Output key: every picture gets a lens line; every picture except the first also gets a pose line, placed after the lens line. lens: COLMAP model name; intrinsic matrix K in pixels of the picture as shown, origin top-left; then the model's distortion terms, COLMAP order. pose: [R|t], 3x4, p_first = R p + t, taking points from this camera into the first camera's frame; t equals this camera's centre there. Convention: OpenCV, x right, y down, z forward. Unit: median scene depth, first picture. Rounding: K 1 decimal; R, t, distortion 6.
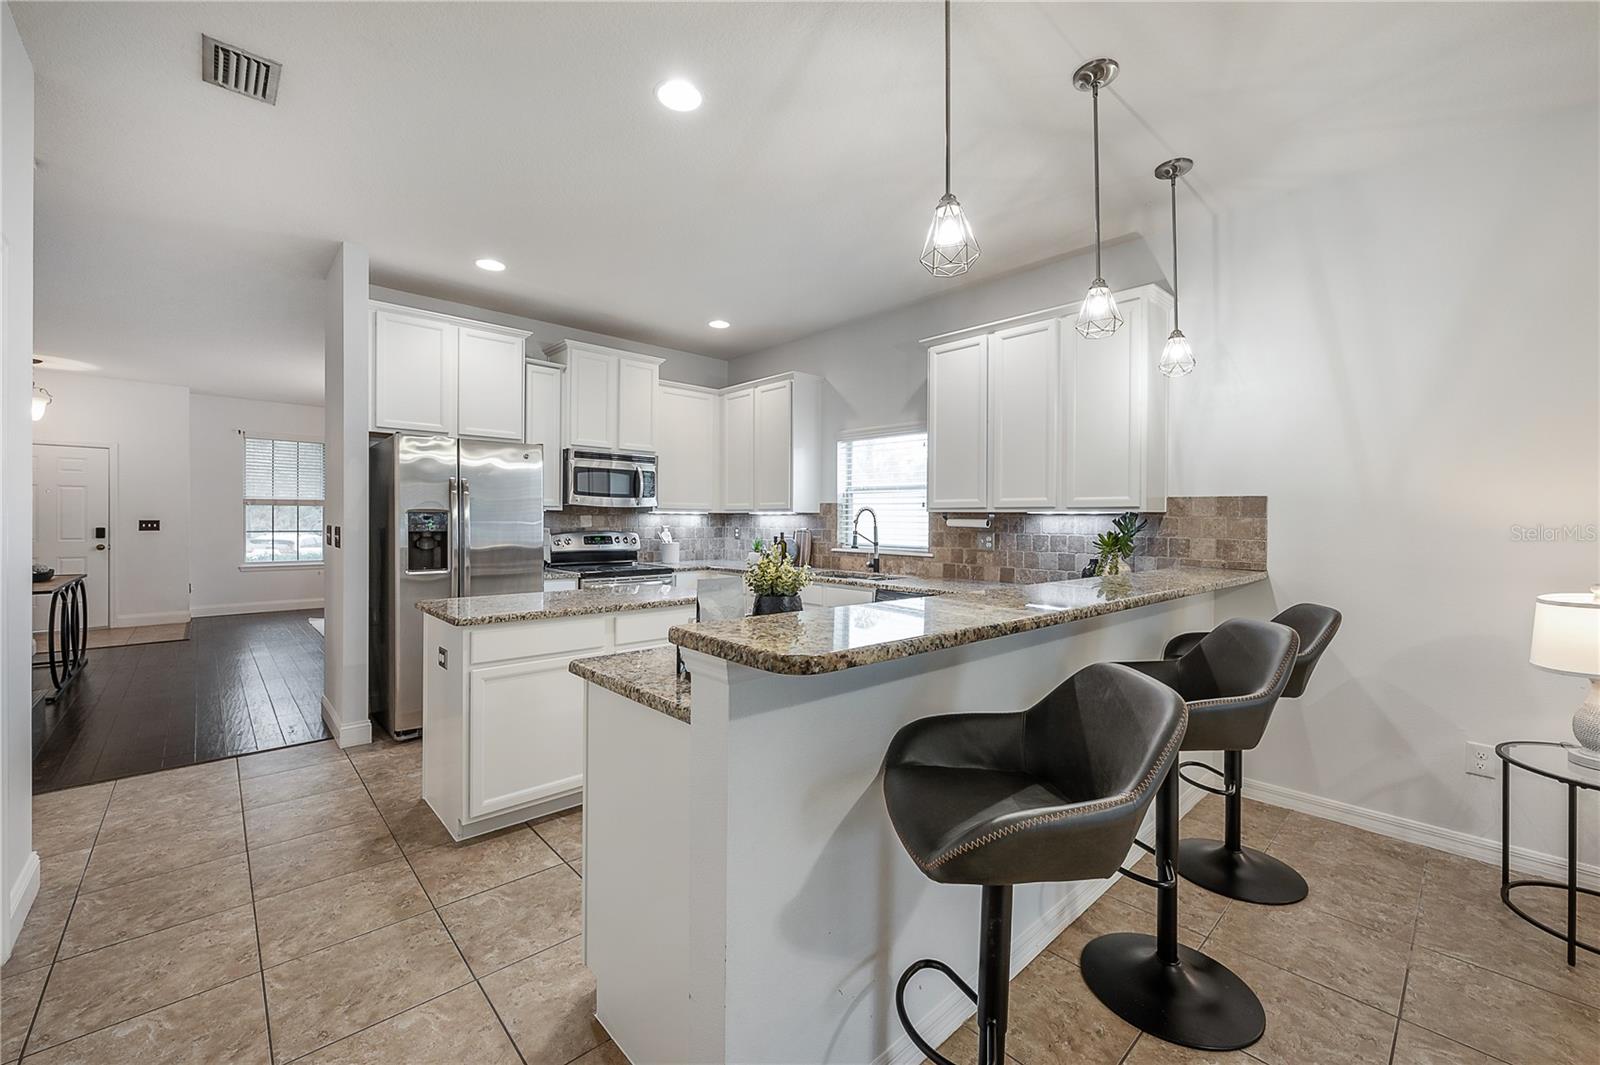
lens RADIAL K [[643.5, 0, 808.2], [0, 643.5, 531.8], [0, 0, 1]] dist [-0.000061, -0.000709]
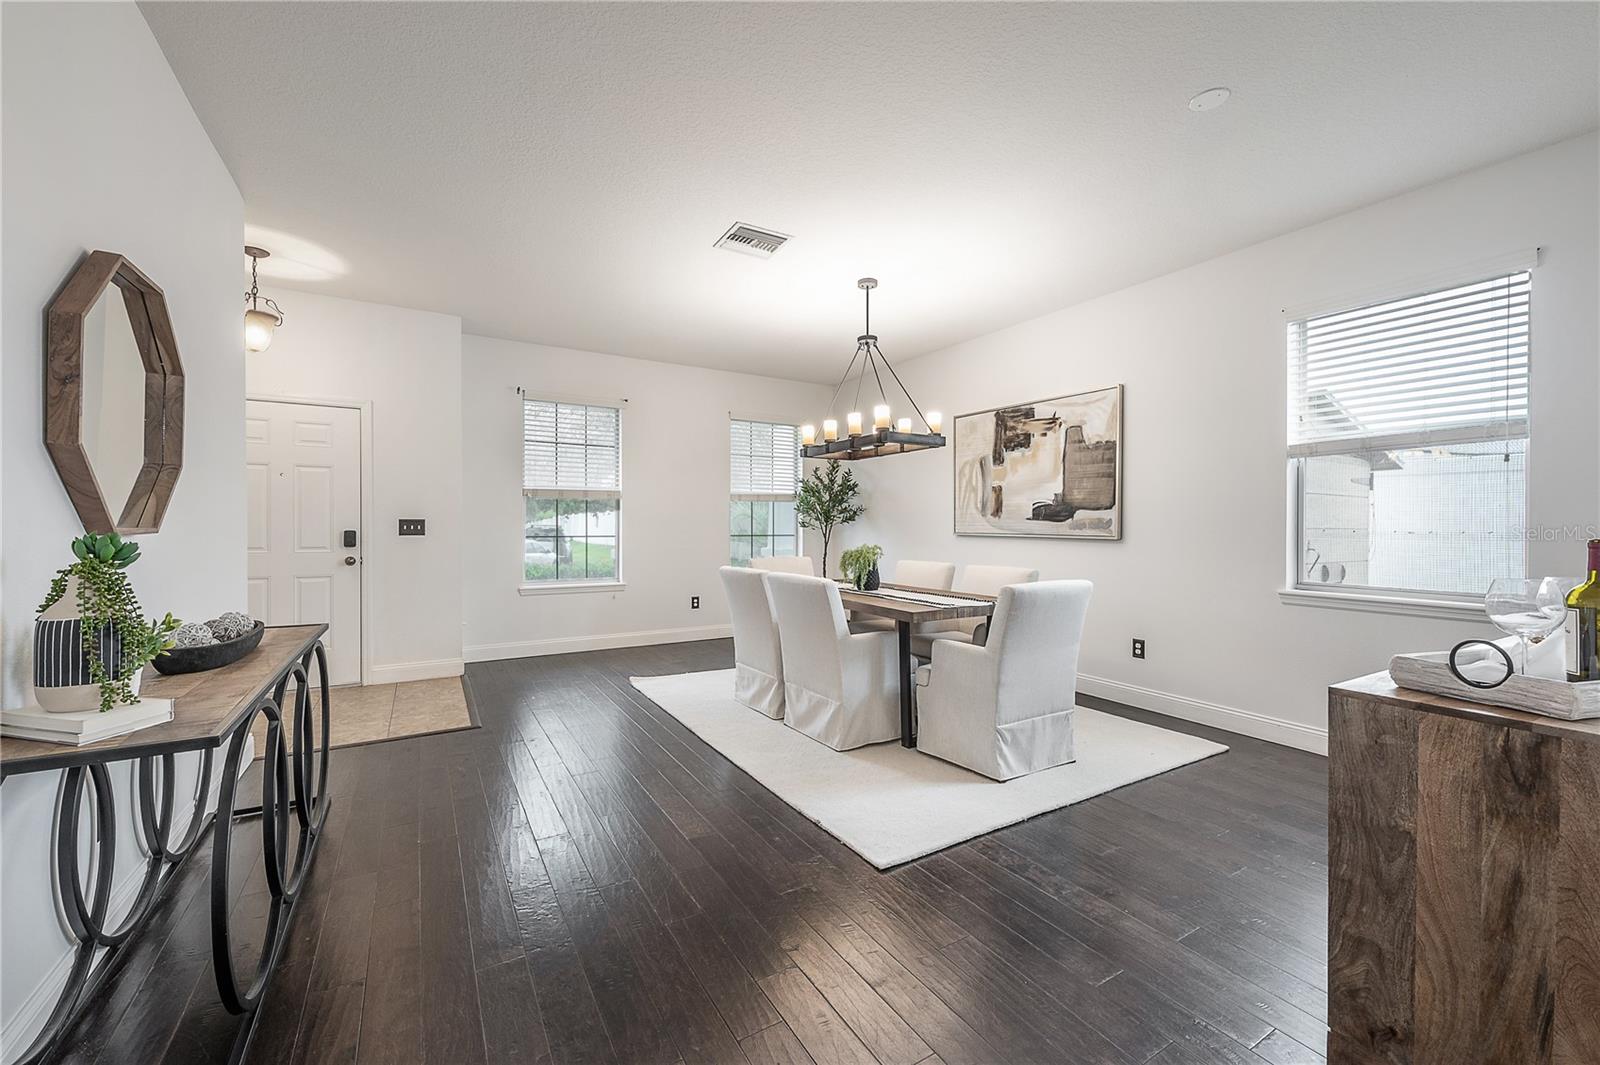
lens RADIAL K [[643.5, 0, 799.6], [0, 643.5, 532.2], [0, 0, 1]] dist [-0.000061, -0.000709]
pose [[0.975901, -0.008074, -0.218065, -0.513805], [0.006096, 0.999934, -0.009743, 0.003911], [0.218129, 0.008179, 0.975886, 0.462869]]
